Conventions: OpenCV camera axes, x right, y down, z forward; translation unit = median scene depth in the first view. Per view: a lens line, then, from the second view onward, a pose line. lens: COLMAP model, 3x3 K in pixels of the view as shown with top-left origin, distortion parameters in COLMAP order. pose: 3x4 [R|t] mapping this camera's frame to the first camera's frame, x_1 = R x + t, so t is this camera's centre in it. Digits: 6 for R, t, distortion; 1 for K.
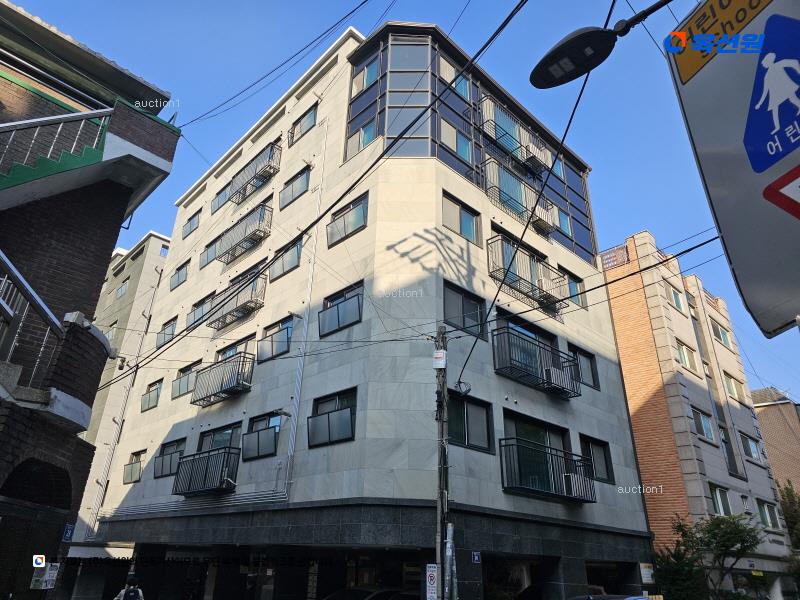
lens RADIAL K [[533.8, 0, 400.0], [0, 533.8, 300.0], [0, 0, 1]] dist [0.001995, 0.000514]
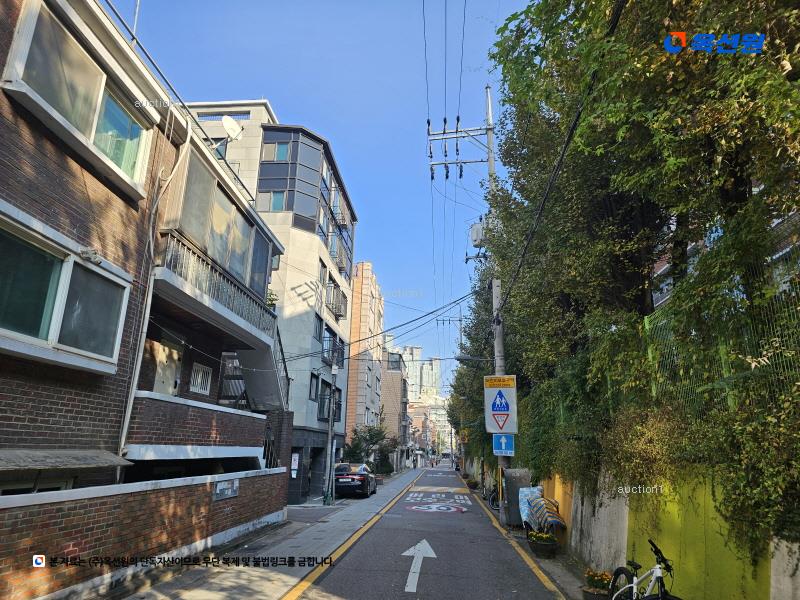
lens RADIAL K [[533.8, 0, 400.0], [0, 533.8, 300.0], [0, 0, 1]] dist [0.001995, 0.000514]
pose [[0.742960, 0.165433, 0.648569, -0.808178], [-0.294877, 0.950773, 0.095275, -0.302724], [-0.600881, -0.262034, 0.755169, -0.513774]]
